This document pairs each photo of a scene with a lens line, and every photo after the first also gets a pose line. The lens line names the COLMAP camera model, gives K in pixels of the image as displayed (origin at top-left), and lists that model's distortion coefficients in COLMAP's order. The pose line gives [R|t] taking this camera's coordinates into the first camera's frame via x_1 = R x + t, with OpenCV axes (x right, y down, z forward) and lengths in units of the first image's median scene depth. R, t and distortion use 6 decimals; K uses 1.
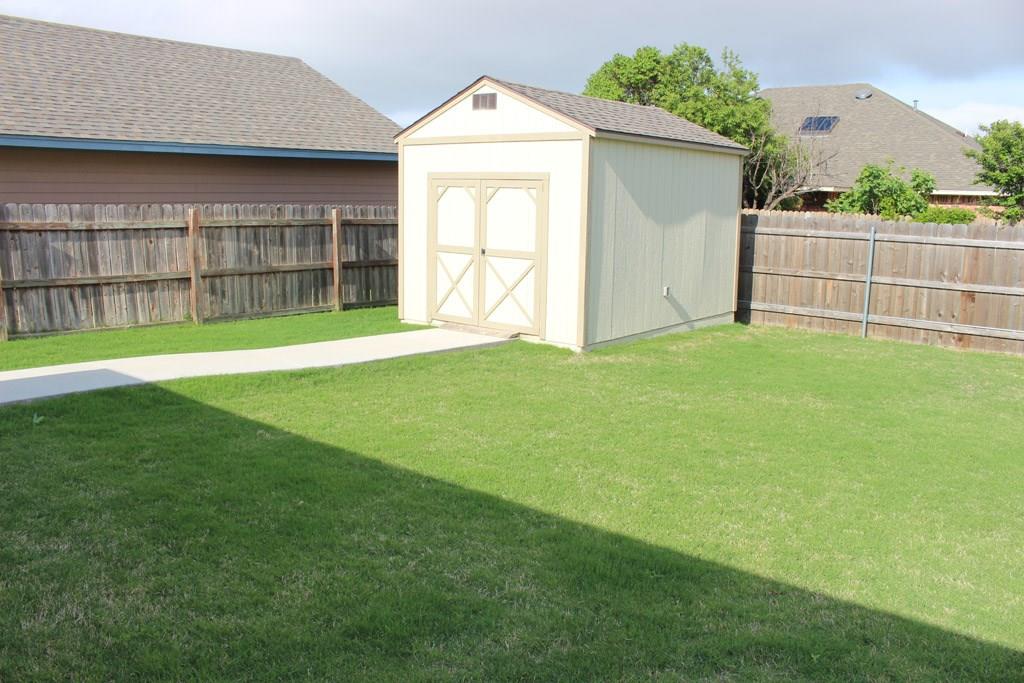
lens RADIAL K [[844.2, 0, 509.1], [0, 844.2, 347.3], [0, 0, 1]] dist [-0.159795, 0.128436]
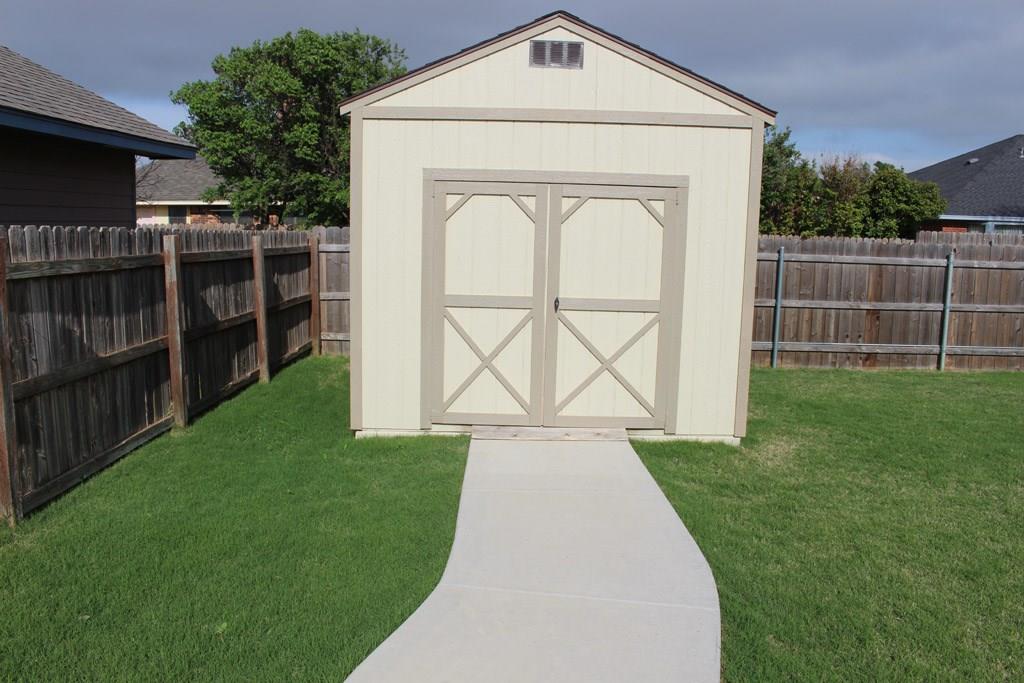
lens RADIAL K [[844.2, 0, 510.3], [0, 844.2, 344.9], [0, 0, 1]] dist [-0.159795, 0.128436]
pose [[0.770718, -0.092620, 0.630408, -0.408779], [0.107412, 0.994105, 0.014736, -0.089858], [-0.628057, 0.056356, 0.776124, 0.515245]]
